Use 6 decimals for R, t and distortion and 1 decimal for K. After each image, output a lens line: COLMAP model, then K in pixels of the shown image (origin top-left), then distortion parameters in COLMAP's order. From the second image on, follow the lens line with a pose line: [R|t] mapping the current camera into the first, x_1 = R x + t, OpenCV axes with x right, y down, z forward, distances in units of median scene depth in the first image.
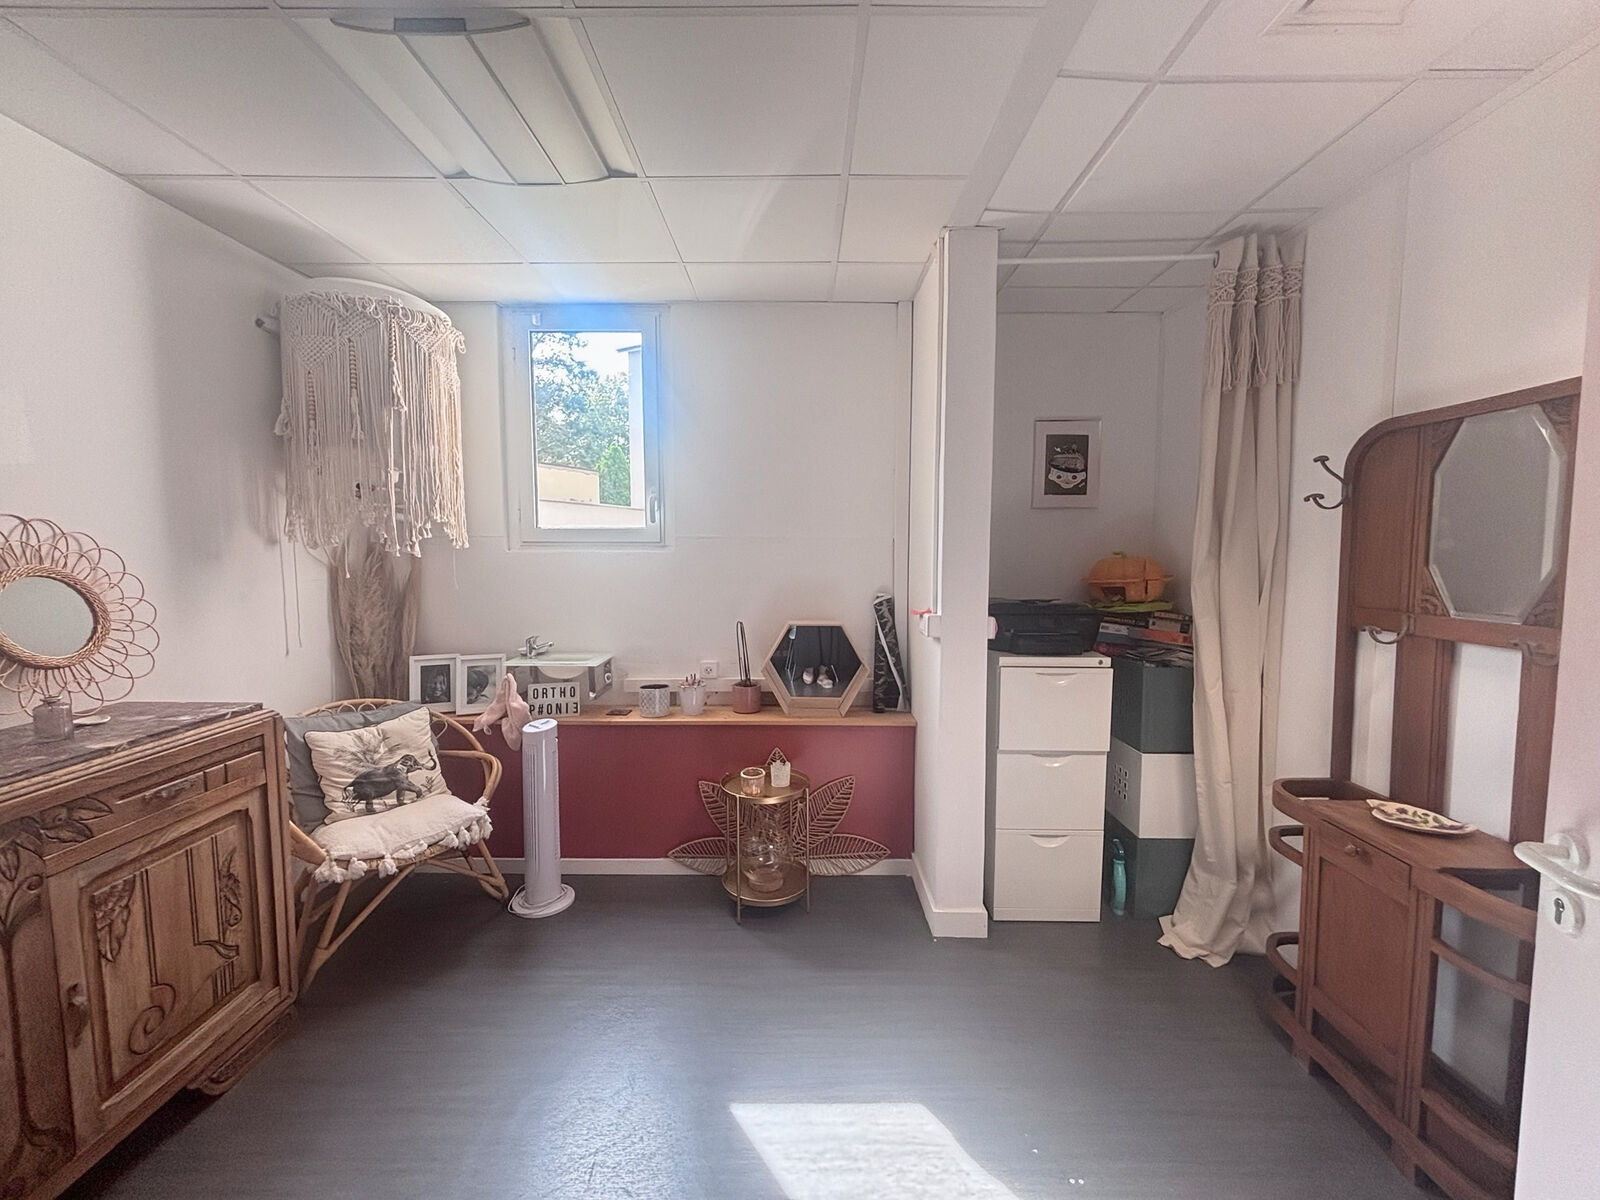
lens RADIAL K [[636.1, 0, 801.8], [0, 636.1, 594.7], [0, 0, 1]] dist [0.002226, -0.001129]
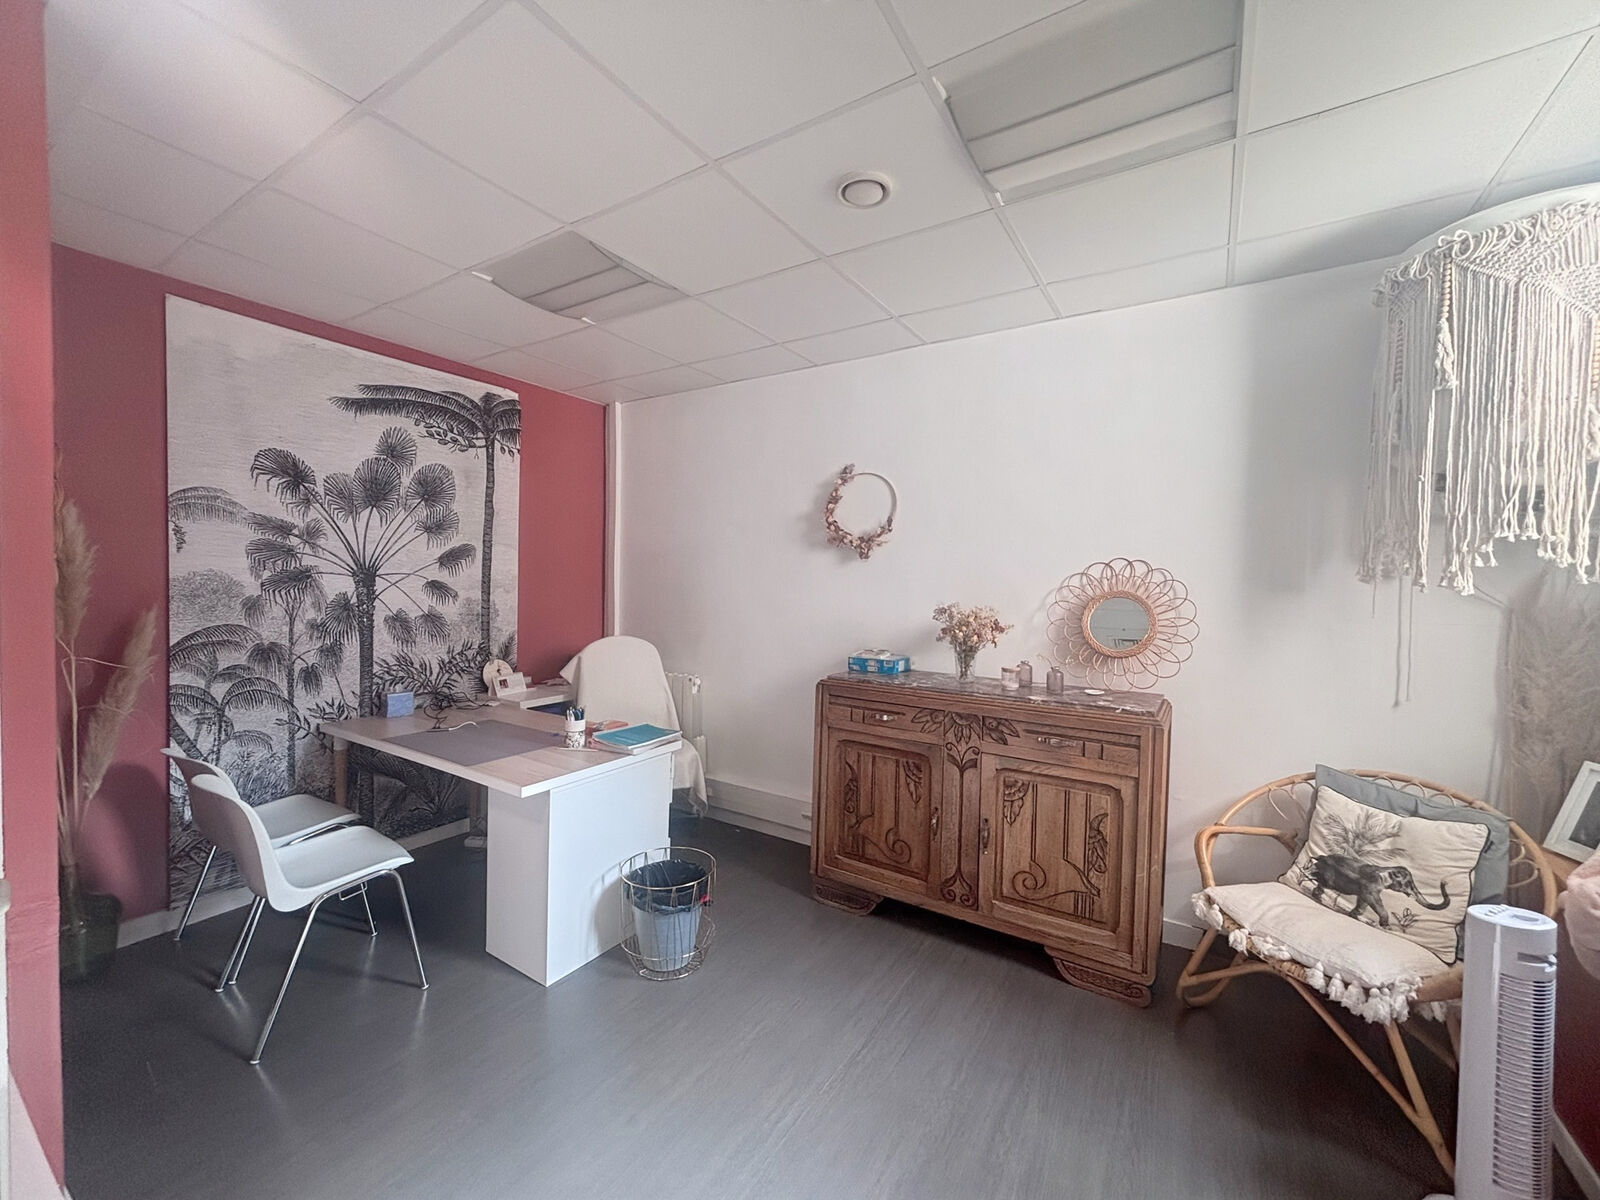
lens RADIAL K [[636.1, 0, 801.7], [0, 636.1, 597.9], [0, 0, 1]] dist [0.002226, -0.001129]
pose [[-0.530049, 0.014859, -0.847837, 0.373526], [-0.078910, 0.994643, 0.066765, -0.050259], [0.844287, 0.102292, -0.526038, 0.826084]]
